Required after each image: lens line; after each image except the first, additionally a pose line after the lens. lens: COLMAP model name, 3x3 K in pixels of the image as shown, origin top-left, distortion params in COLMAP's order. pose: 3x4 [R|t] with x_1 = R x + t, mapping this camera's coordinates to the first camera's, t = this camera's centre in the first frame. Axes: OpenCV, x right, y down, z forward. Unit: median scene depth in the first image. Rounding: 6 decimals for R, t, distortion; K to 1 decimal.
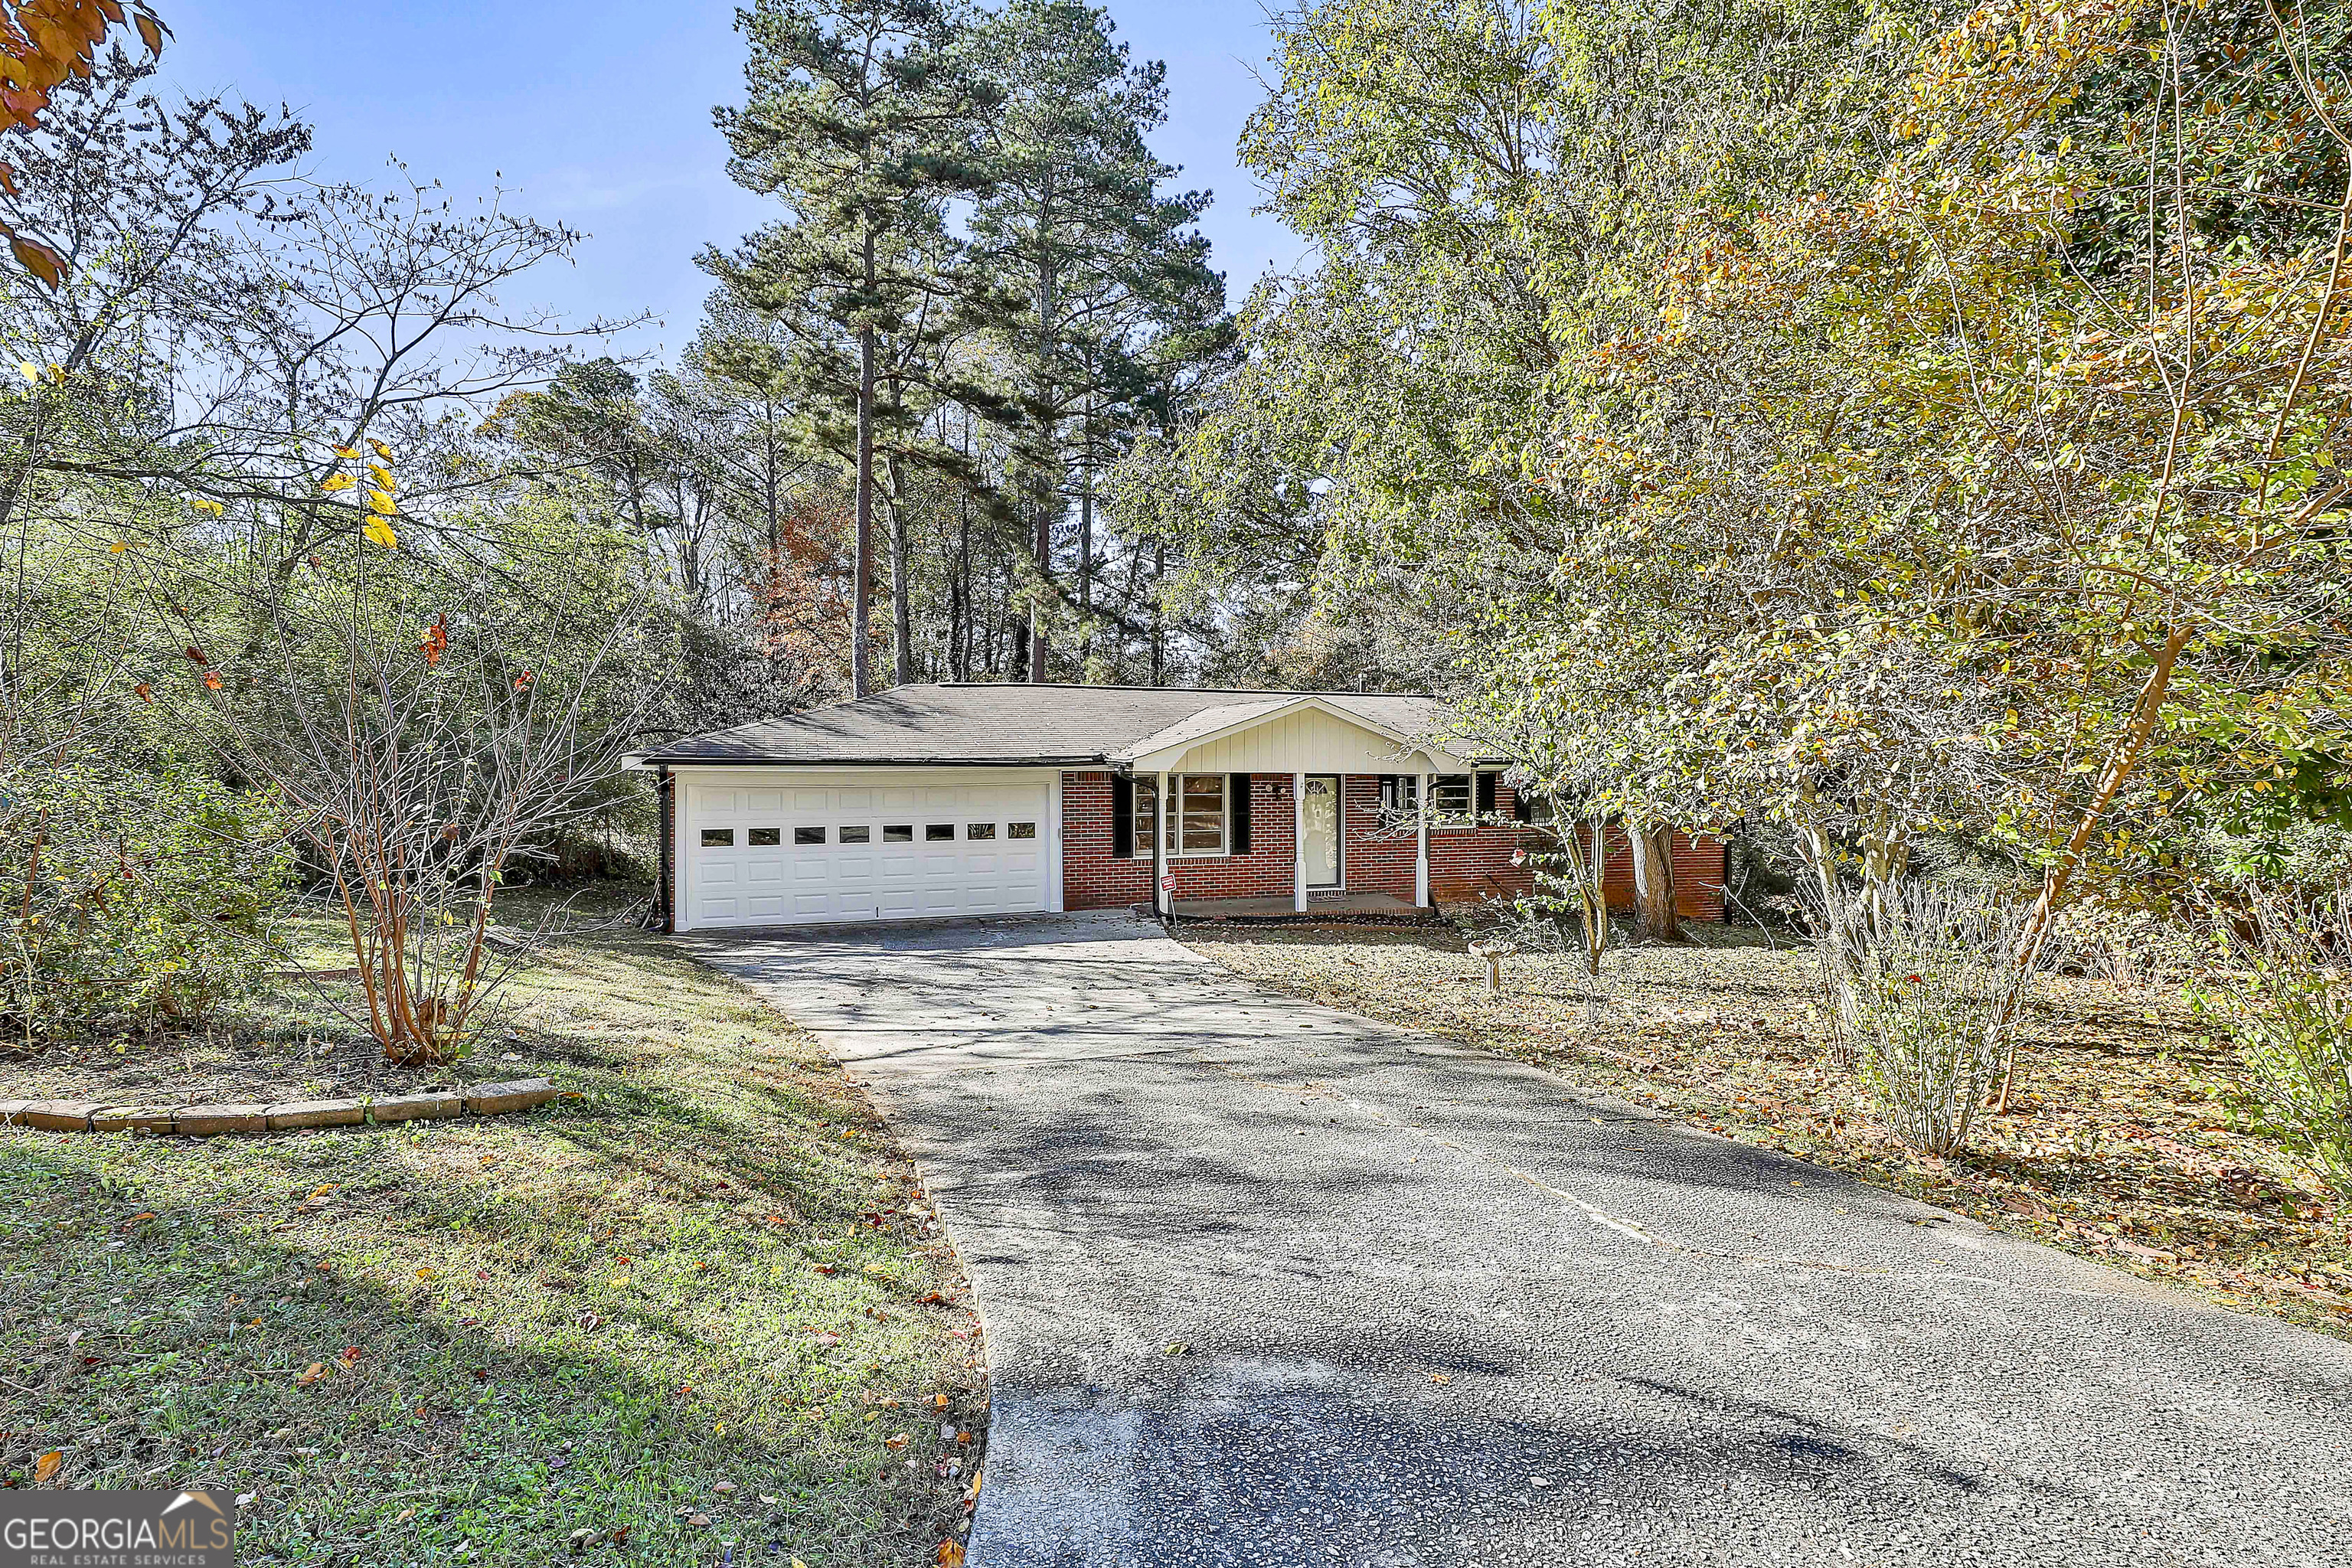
lens RADIAL K [[1124.3, 0, 1167.5], [0, 1124.3, 792.8], [0, 0, 1]] dist [-0.003237, -0.000396]
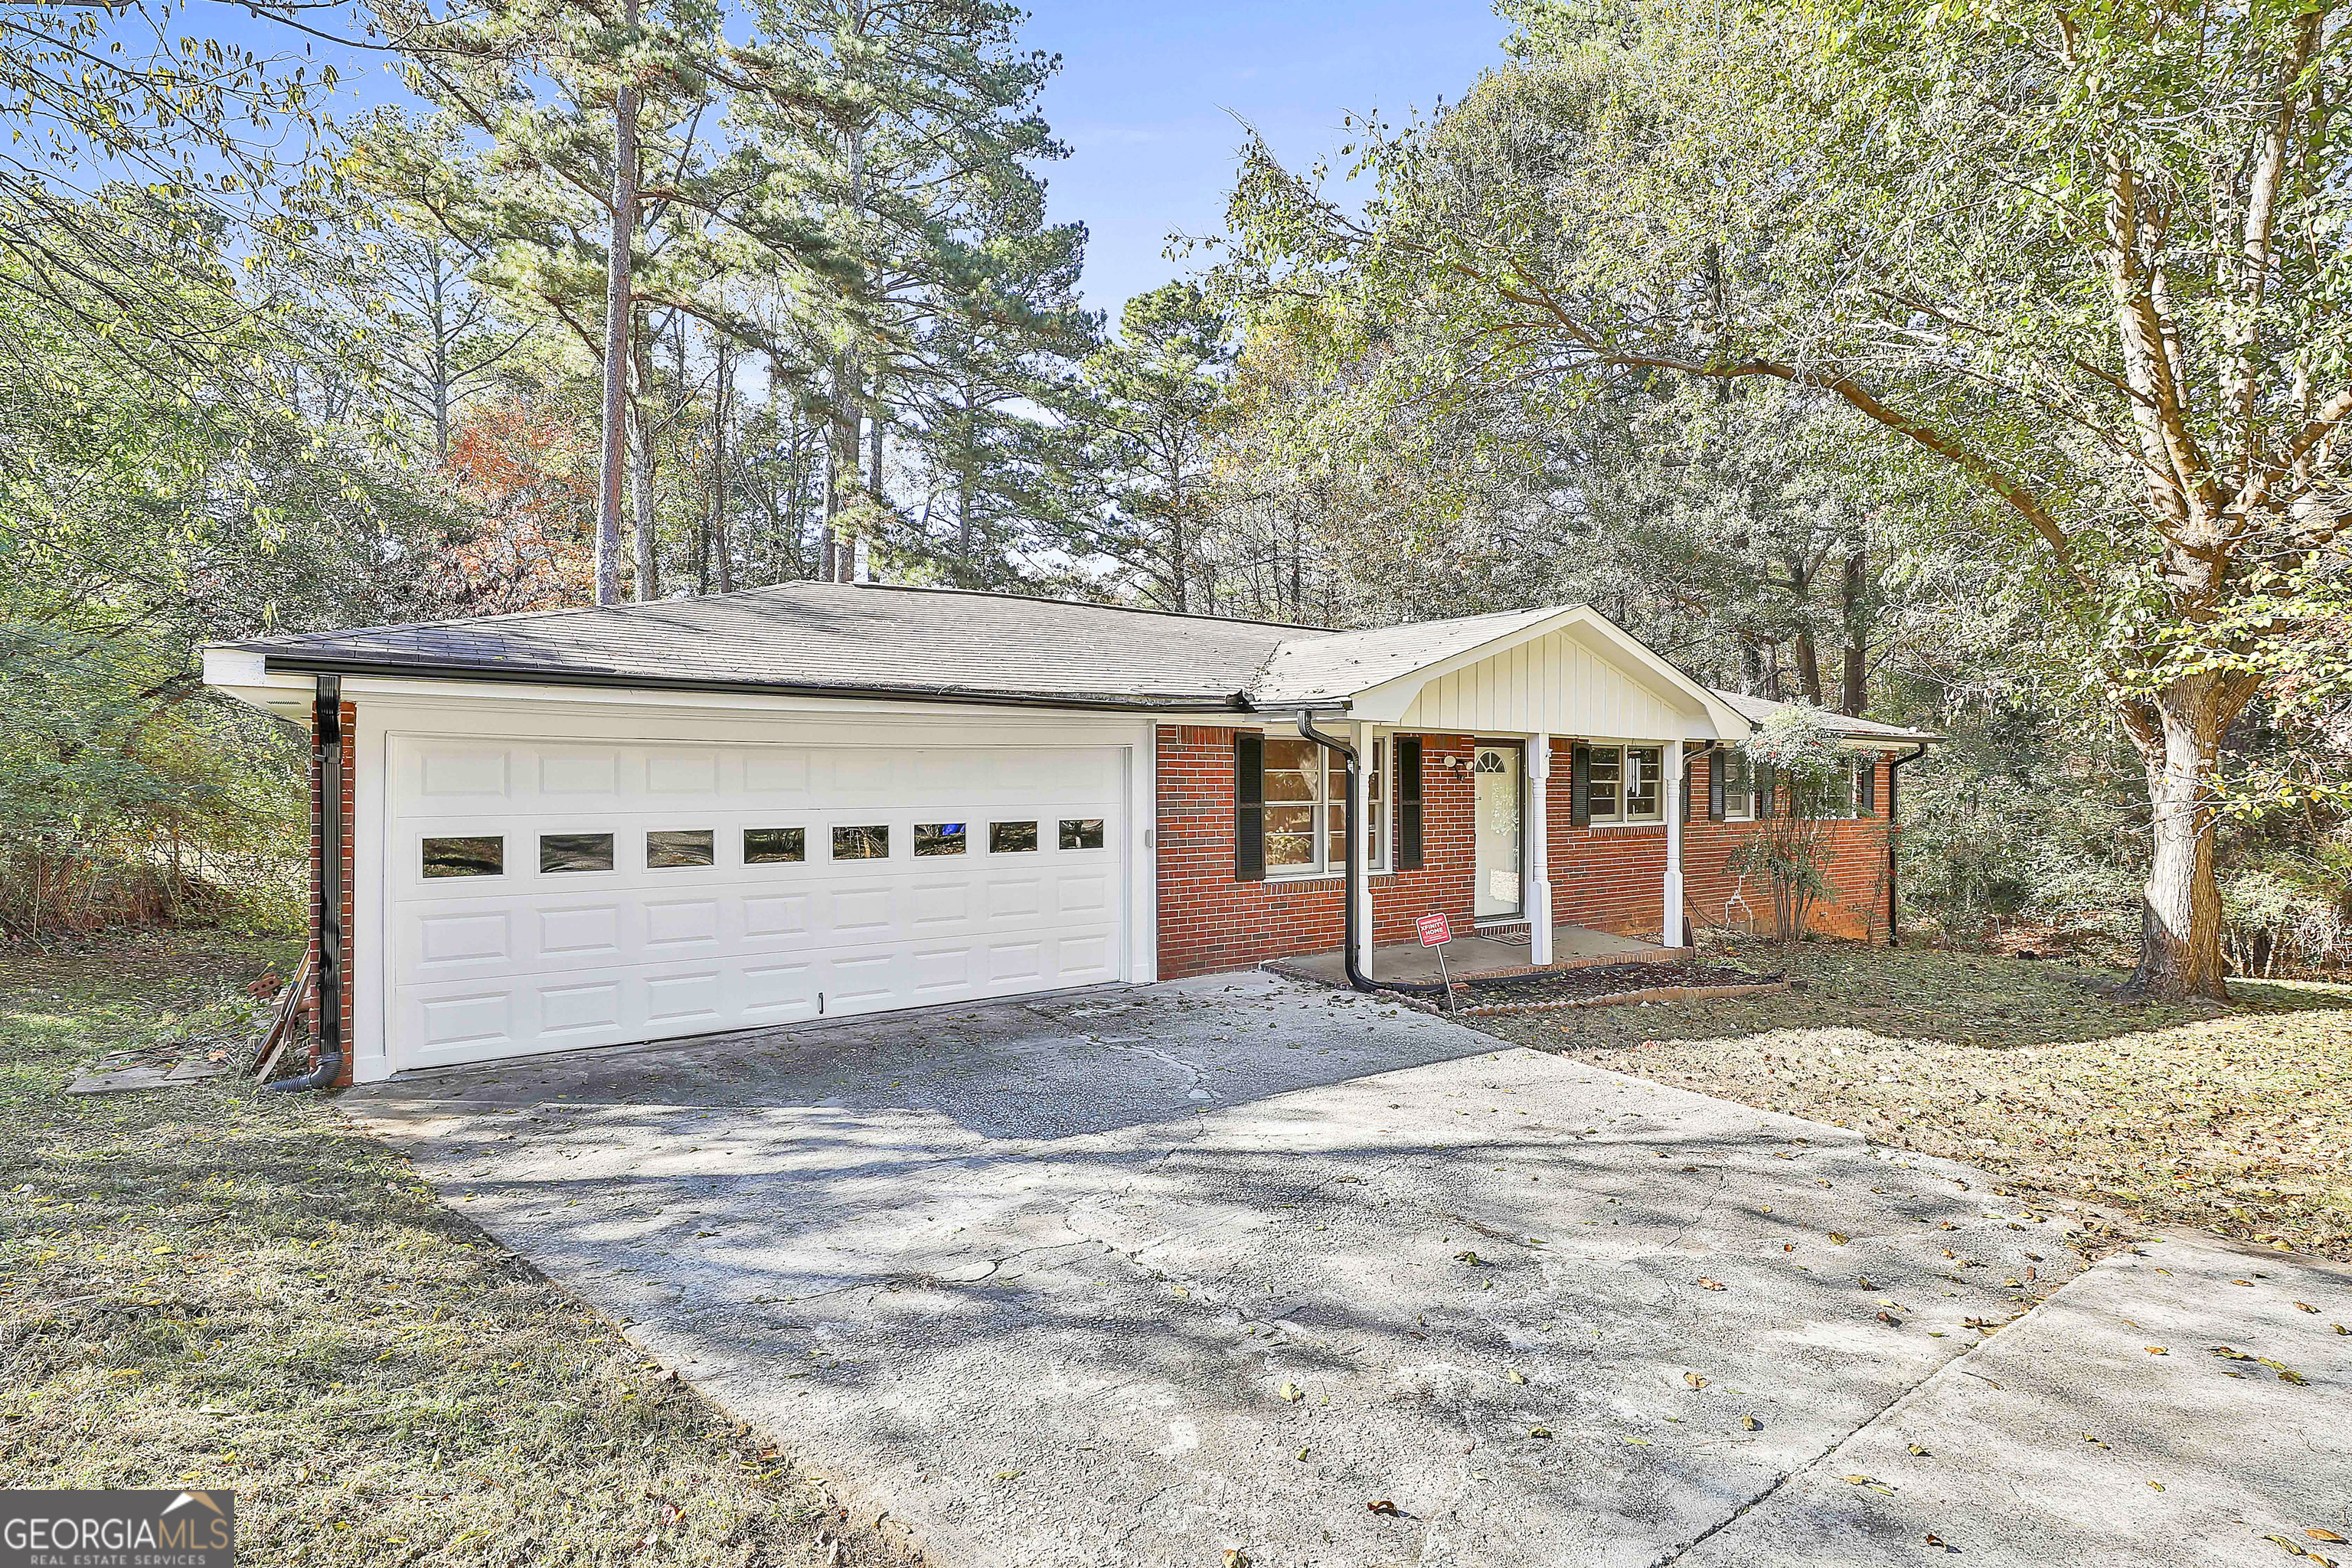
lens RADIAL K [[1124.3, 0, 1168.3], [0, 1124.3, 786.0], [0, 0, 1]] dist [-0.003237, -0.000396]
pose [[0.966912, 0.000247, 0.255108, -0.223705], [0.002588, 0.999939, -0.010777, 0.016295], [-0.255095, 0.011080, 0.966852, 0.460454]]
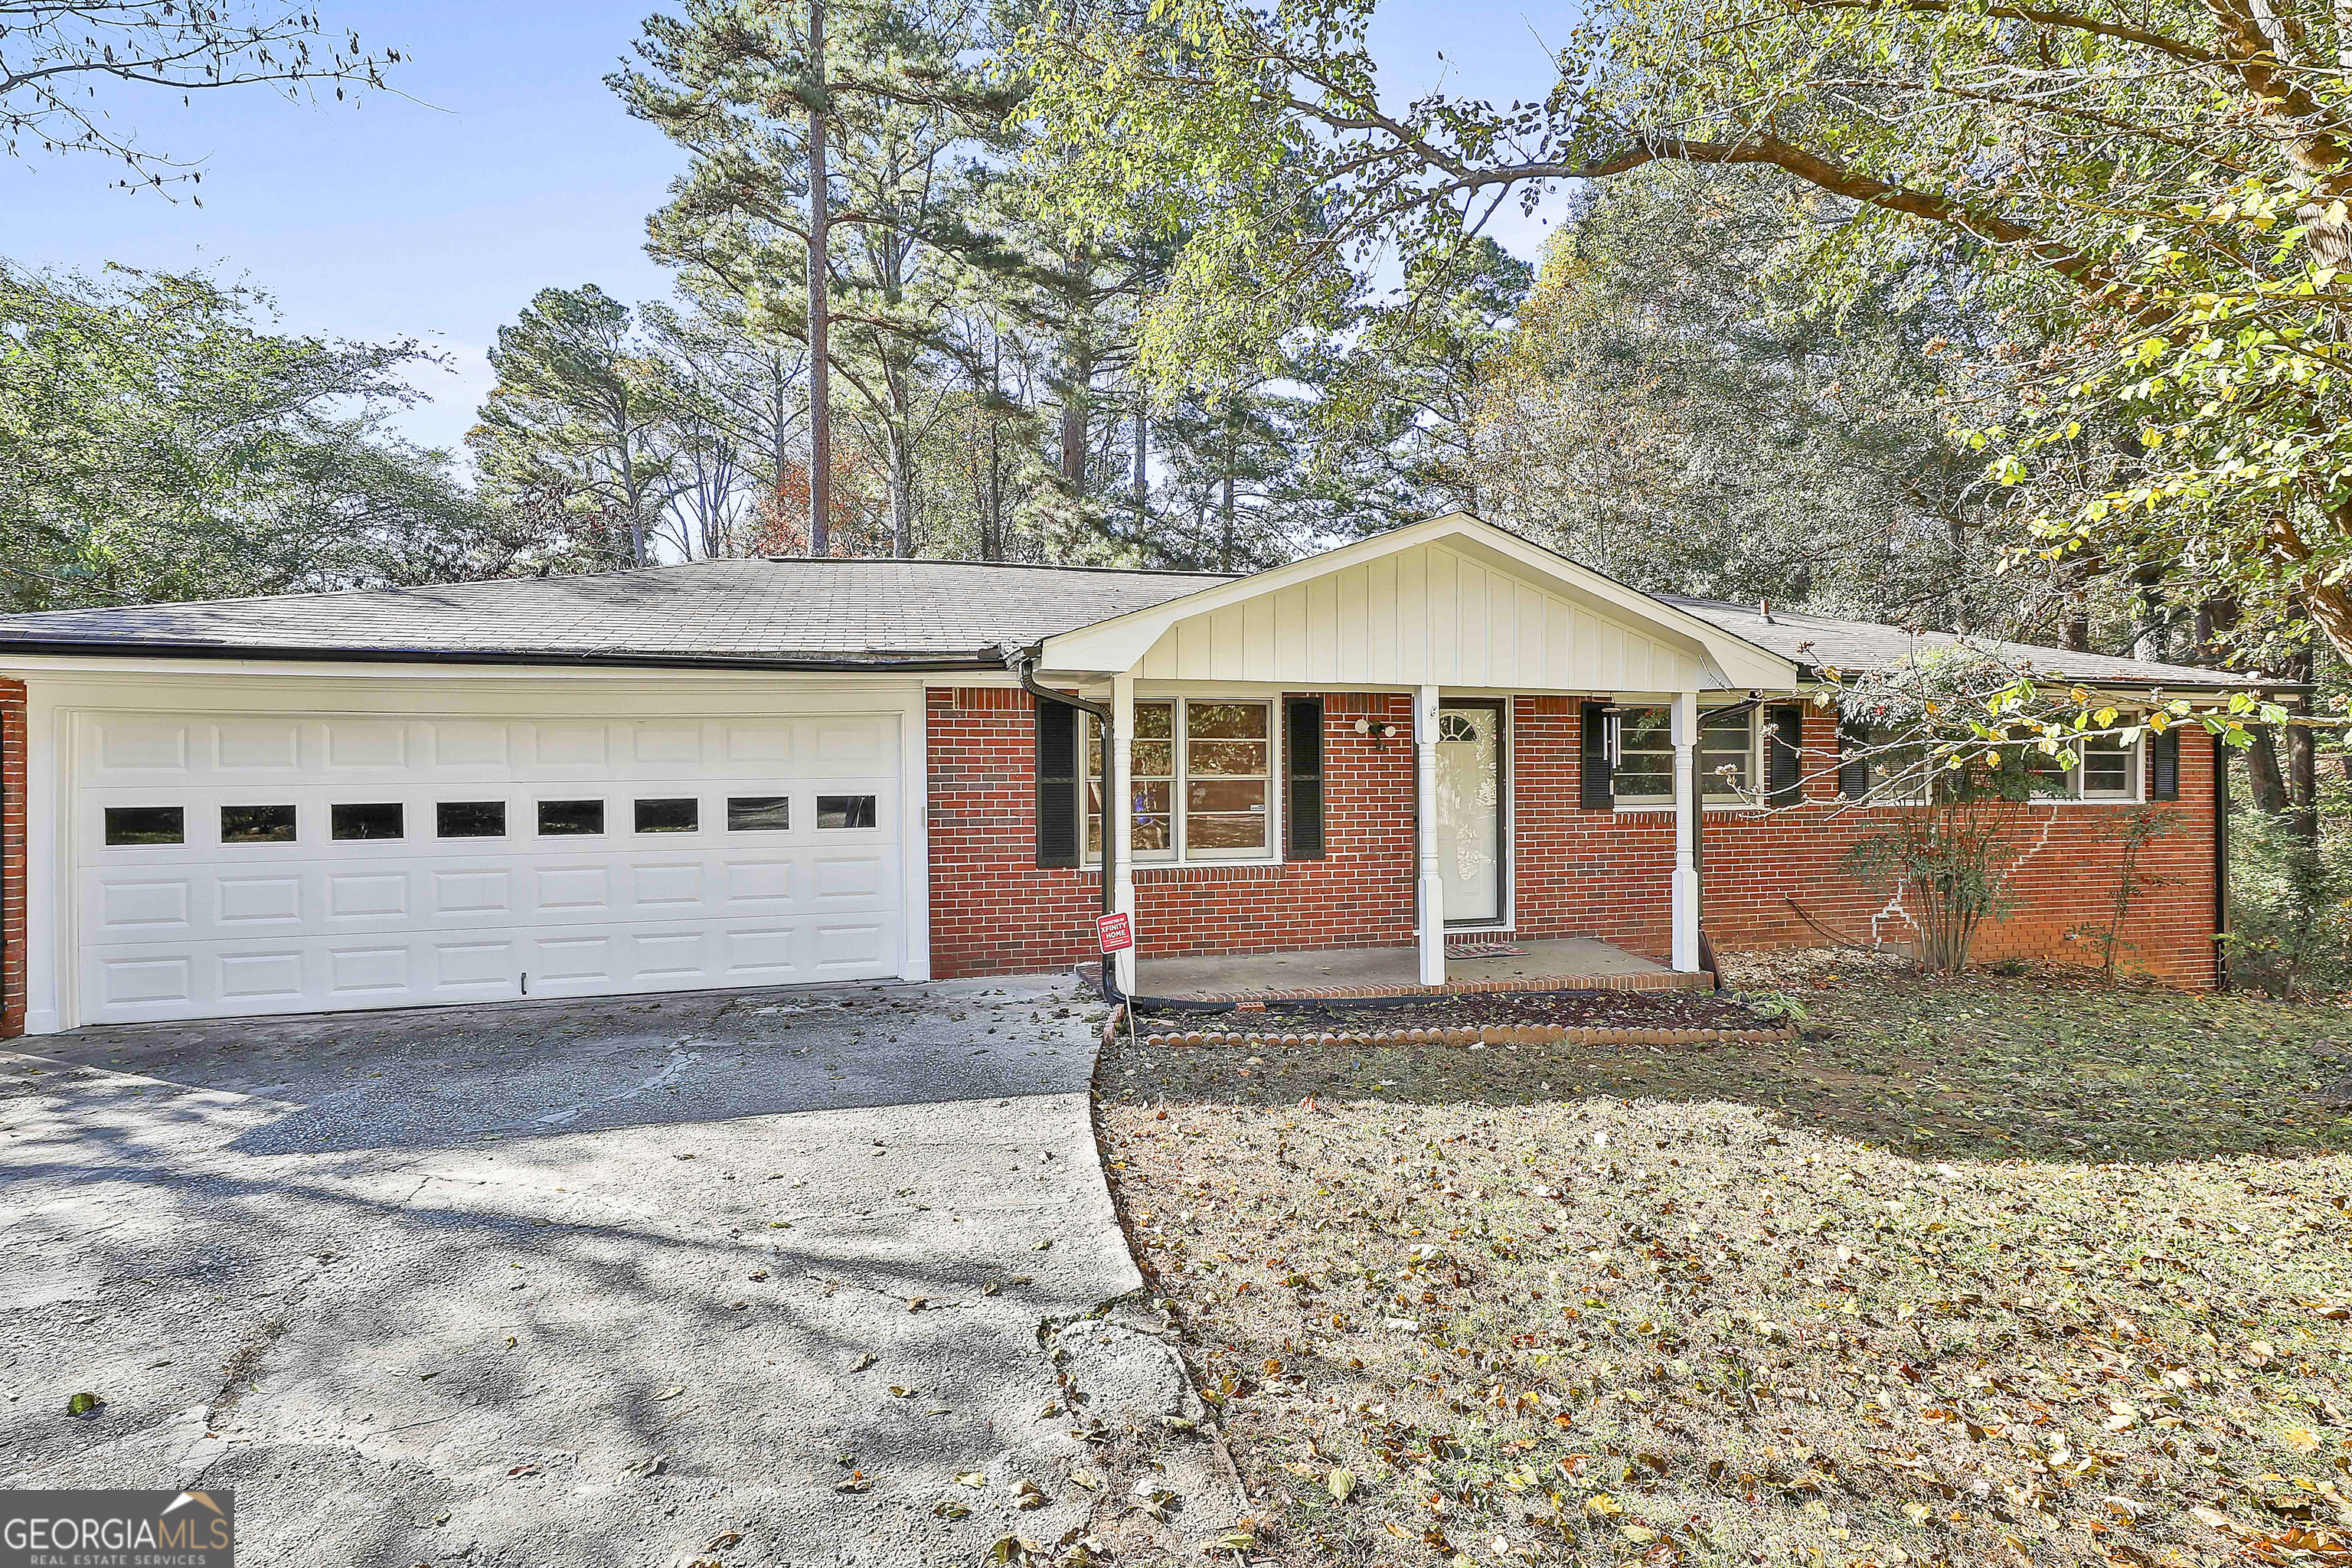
lens RADIAL K [[1124.3, 0, 1181.8], [0, 1124.3, 779.8], [0, 0, 1]] dist [-0.003237, -0.000396]
pose [[0.997541, -0.005104, -0.069896, 0.047266], [0.004301, 0.999923, -0.011637, 0.025784], [0.069950, 0.011308, 0.997486, 0.519273]]
